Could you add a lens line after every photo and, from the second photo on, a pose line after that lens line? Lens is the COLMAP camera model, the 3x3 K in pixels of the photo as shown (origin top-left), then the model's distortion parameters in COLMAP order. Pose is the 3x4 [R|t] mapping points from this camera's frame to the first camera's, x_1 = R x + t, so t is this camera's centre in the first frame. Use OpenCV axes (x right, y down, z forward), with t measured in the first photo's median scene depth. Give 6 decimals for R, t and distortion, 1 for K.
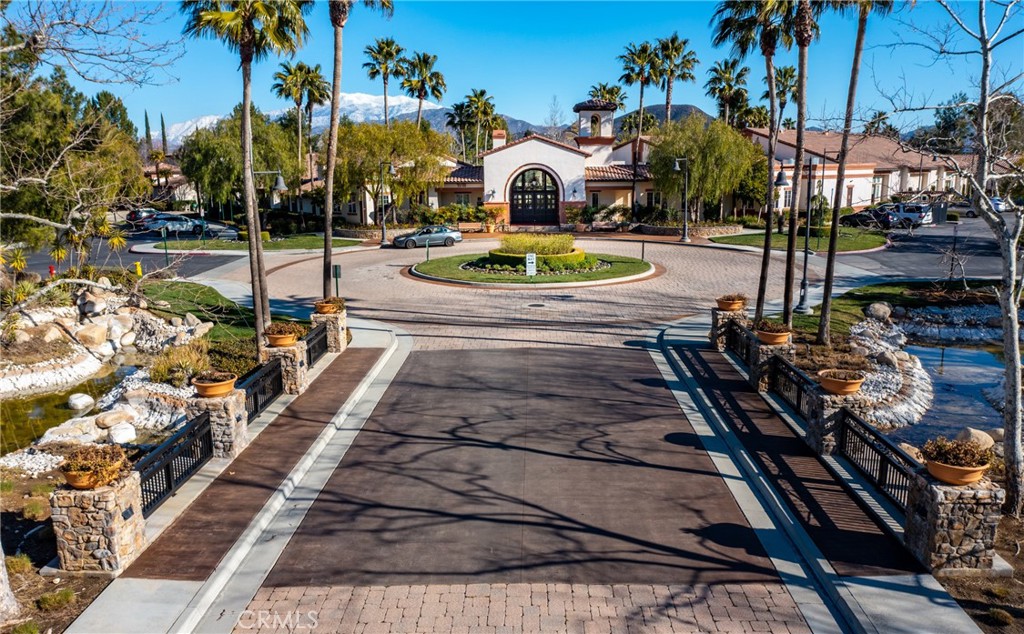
lens RADIAL K [[823.0, 0, 511.4], [0, 823.0, 339.4], [0, 0, 1]] dist [-0.012103, 0.005508]
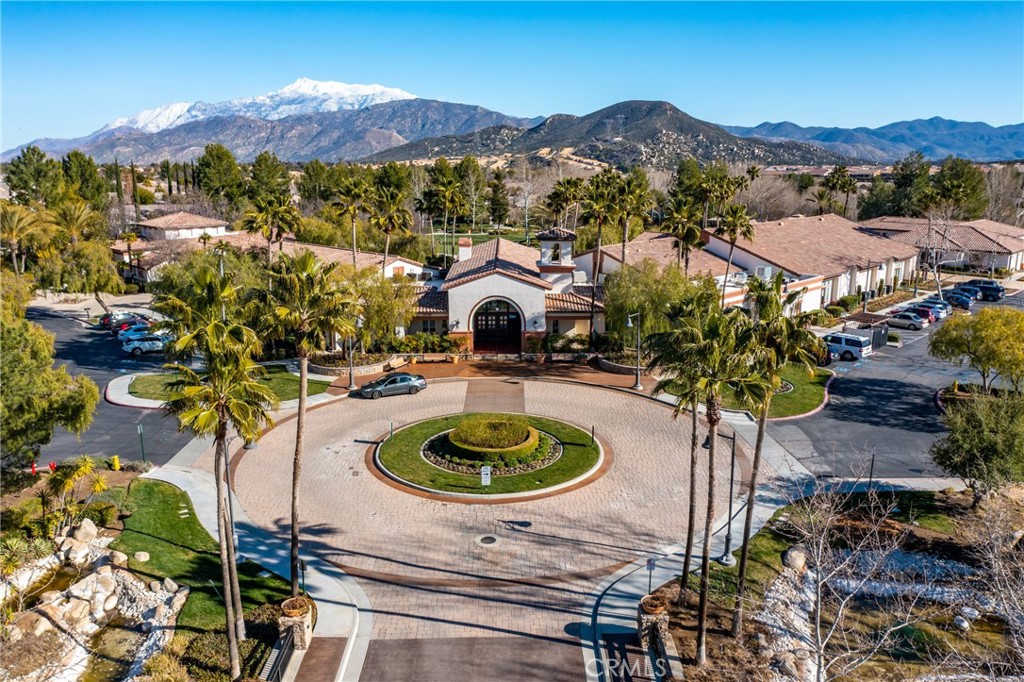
lens RADIAL K [[823.7, 0, 512.0], [0, 823.7, 341.0], [0, 0, 1]] dist [-0.008967, -0.003184]
pose [[0.999500, 0.003425, 0.031441, 0.014361], [-0.004029, 0.999808, 0.019163, -0.175670], [-0.031369, -0.019280, 0.999322, -0.046996]]
